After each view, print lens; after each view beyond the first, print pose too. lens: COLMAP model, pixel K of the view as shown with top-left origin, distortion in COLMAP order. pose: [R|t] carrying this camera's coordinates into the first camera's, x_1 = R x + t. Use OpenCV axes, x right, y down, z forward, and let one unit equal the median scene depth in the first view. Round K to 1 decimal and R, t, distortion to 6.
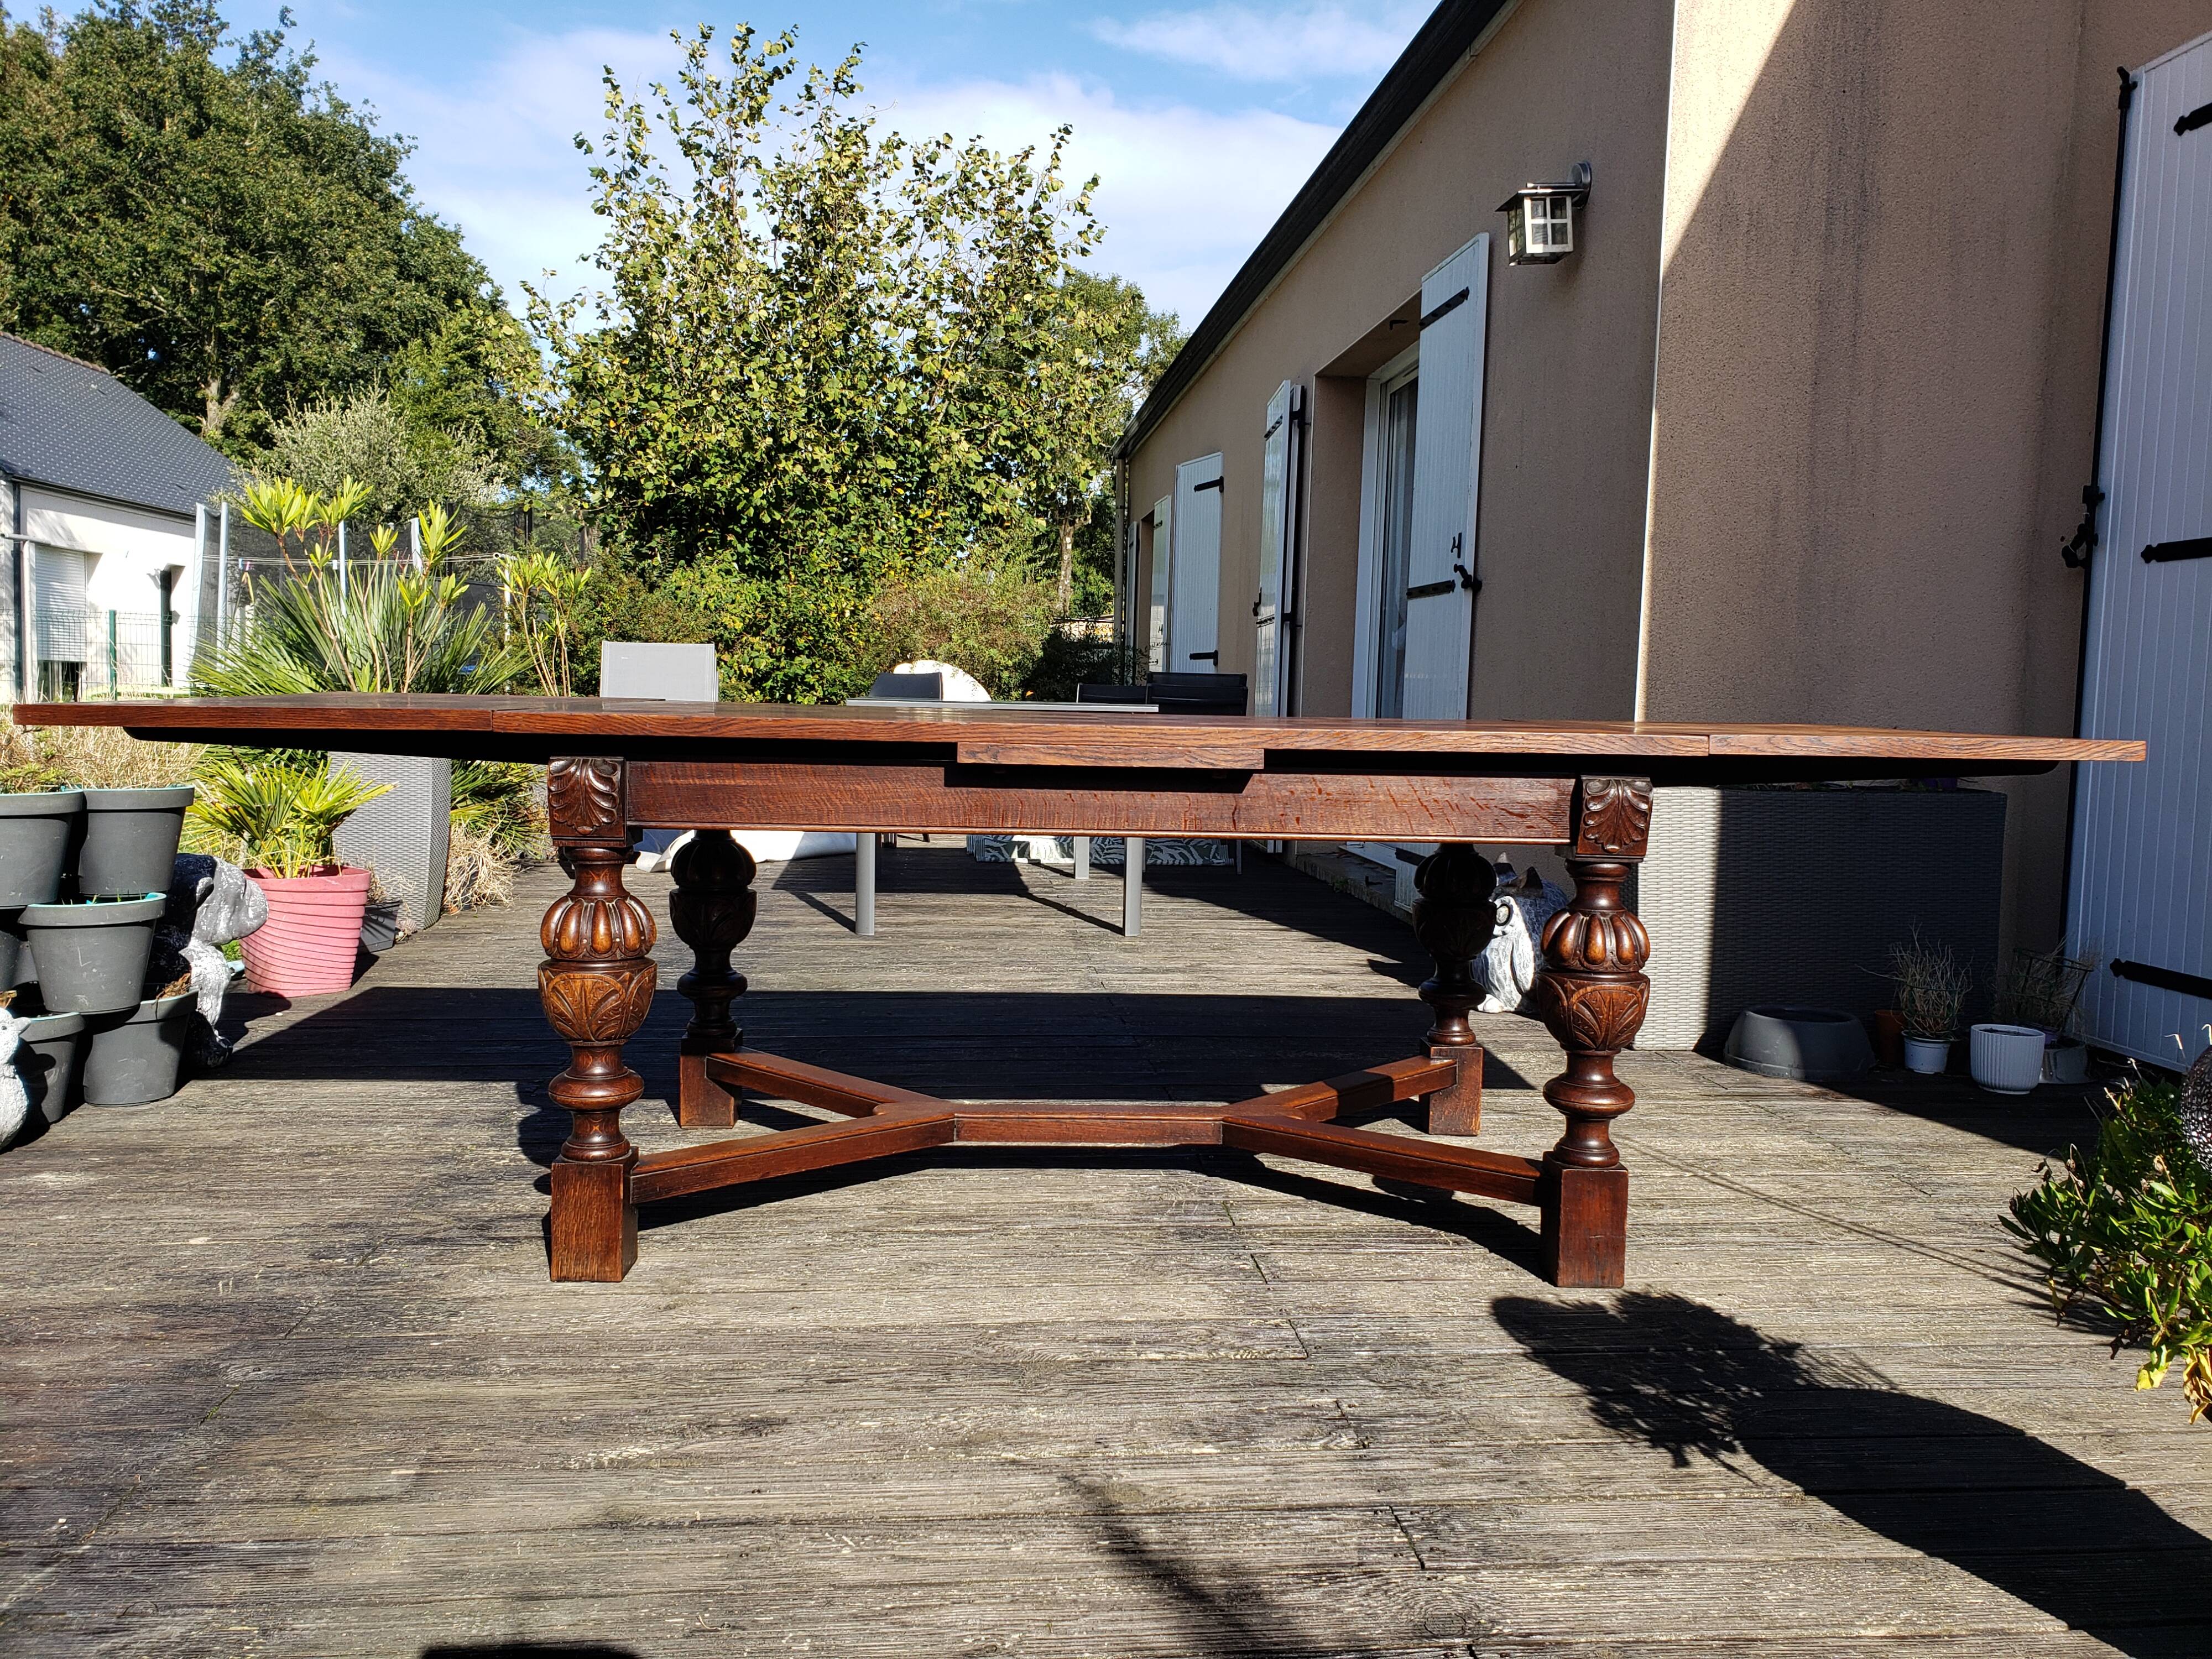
lens RADIAL K [[1737.7, 0, 1106.0], [0, 1737.7, 829.5], [0, 0, 1]] dist [0.016242, -0.003813]
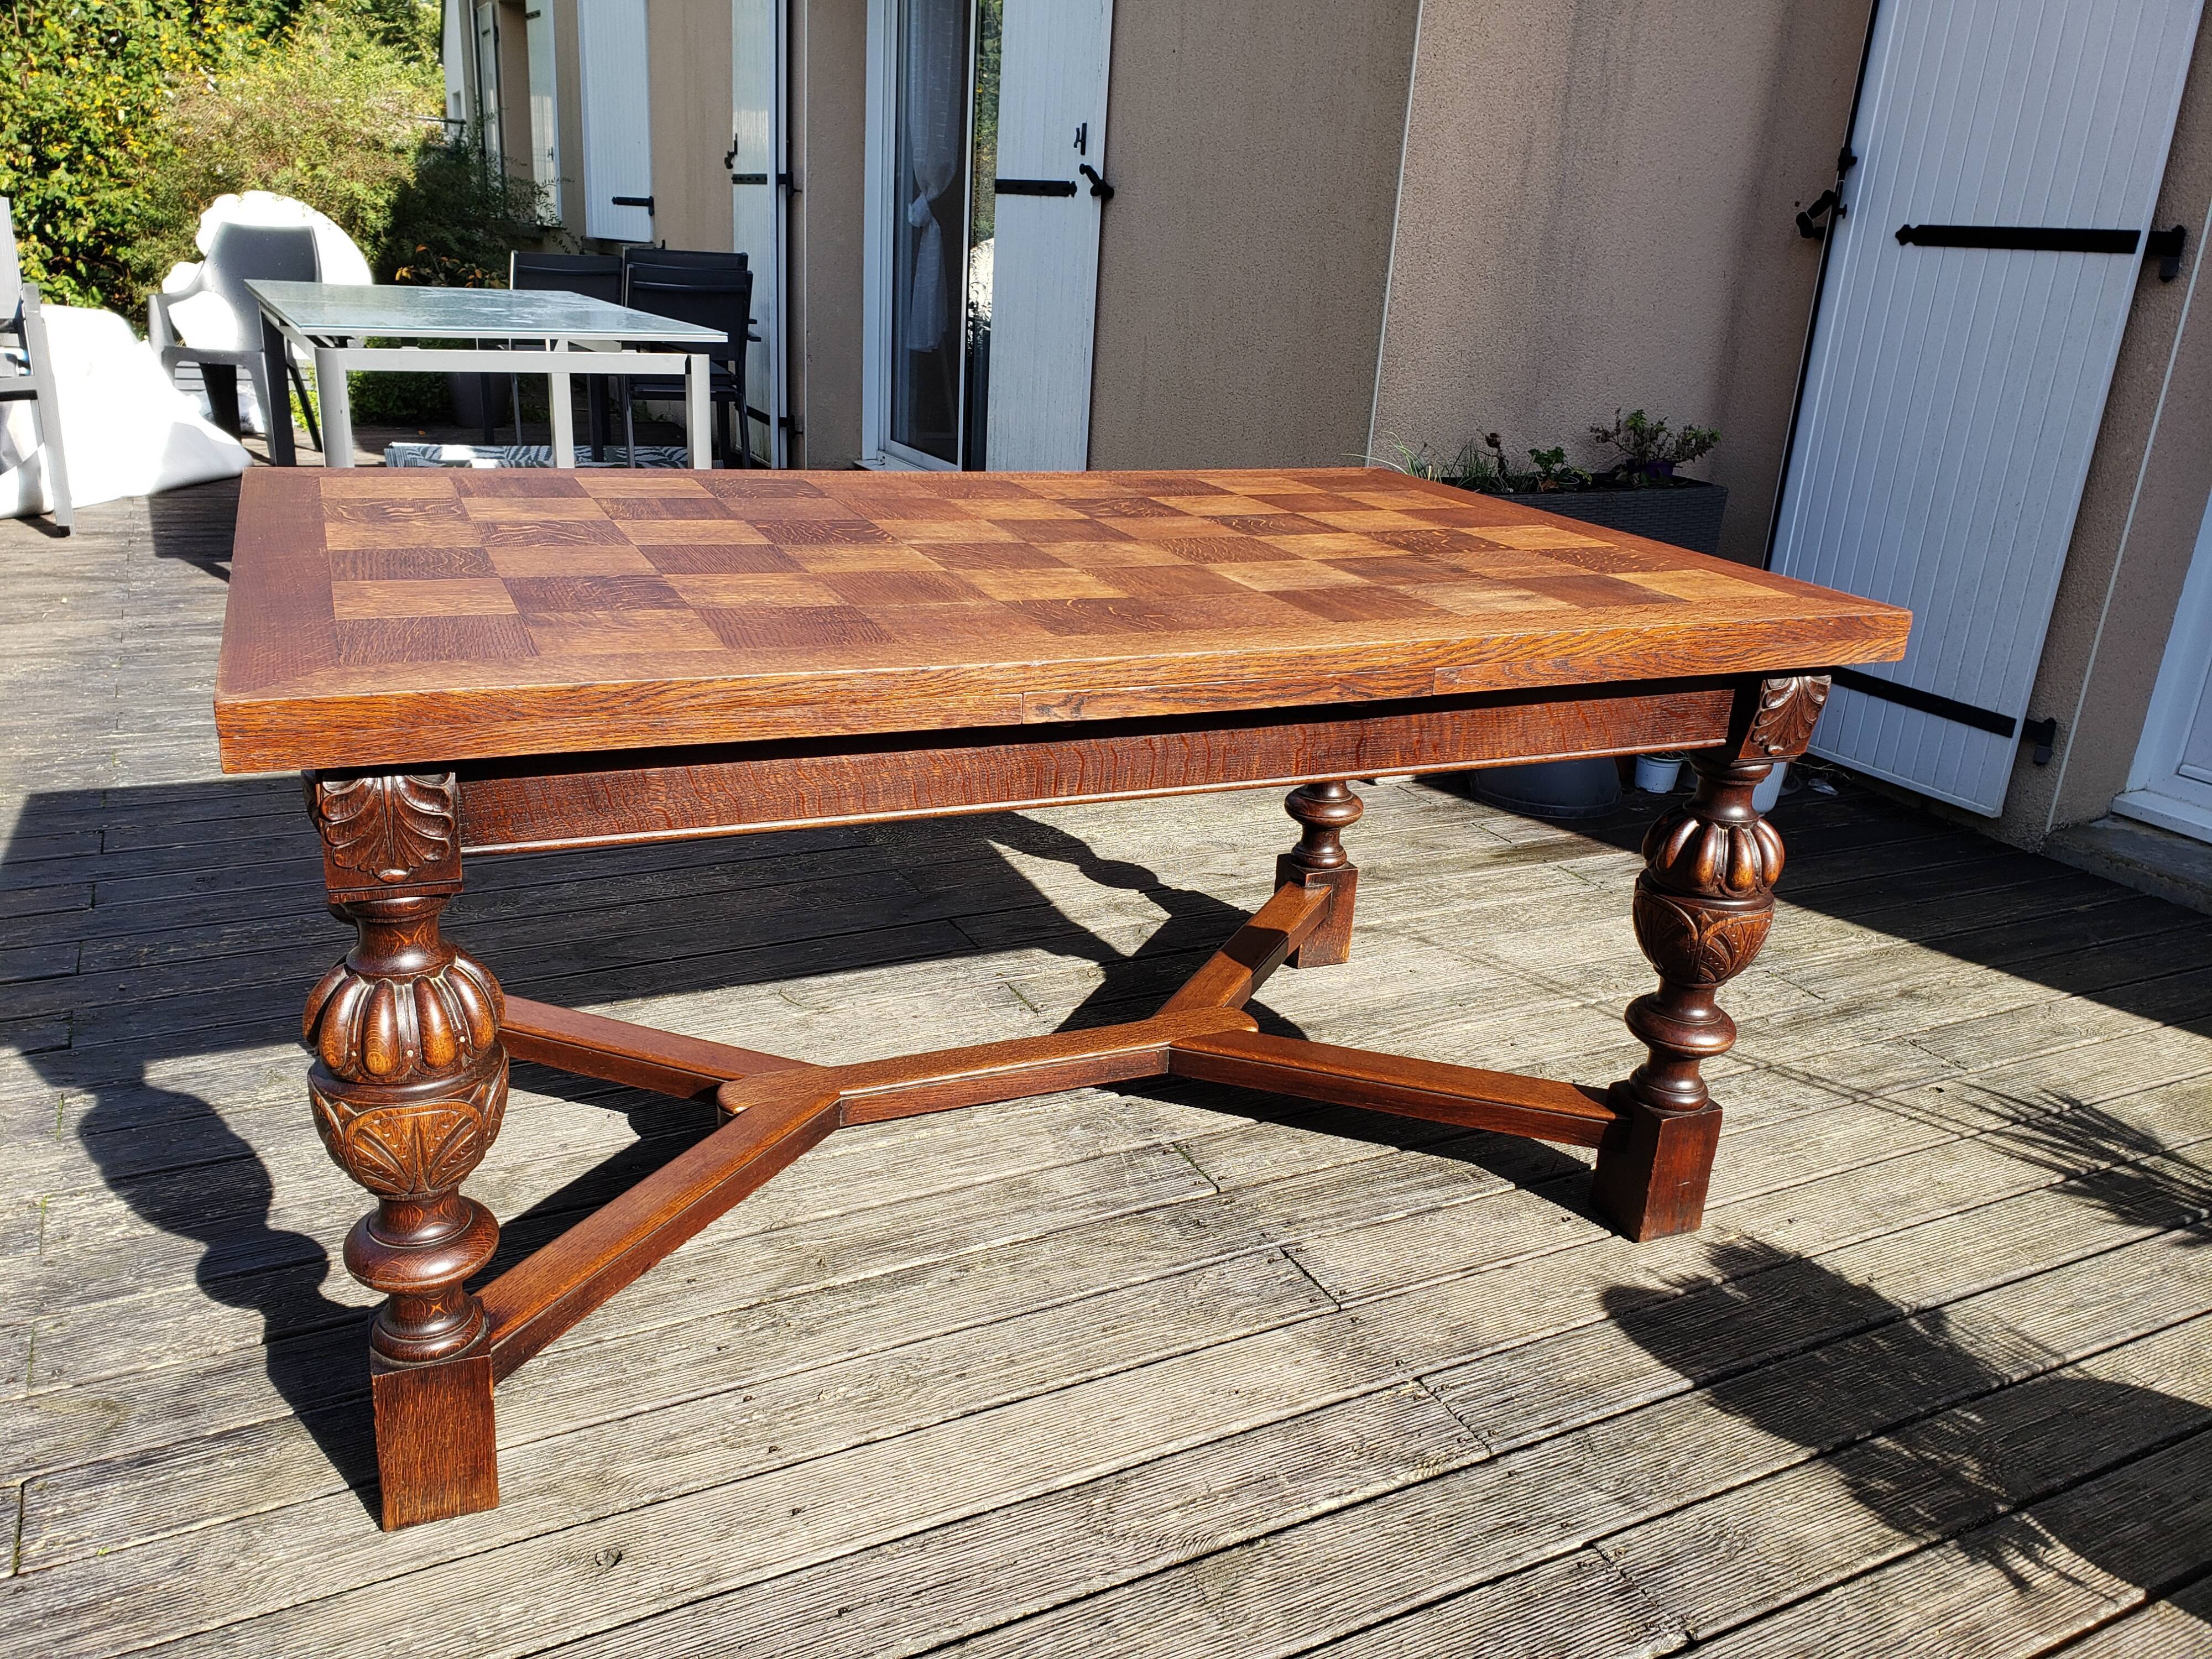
lens RADIAL K [[1750.7, 0, 1096.5], [0, 1750.7, 815.4], [0, 0, 1]] dist [0.014830, 0.005296]
pose [[0.928701, -0.092399, 0.359134, -0.269948], [-0.006003, 0.964587, 0.263695, -0.161355], [-0.370782, -0.247049, 0.895258, 0.371475]]
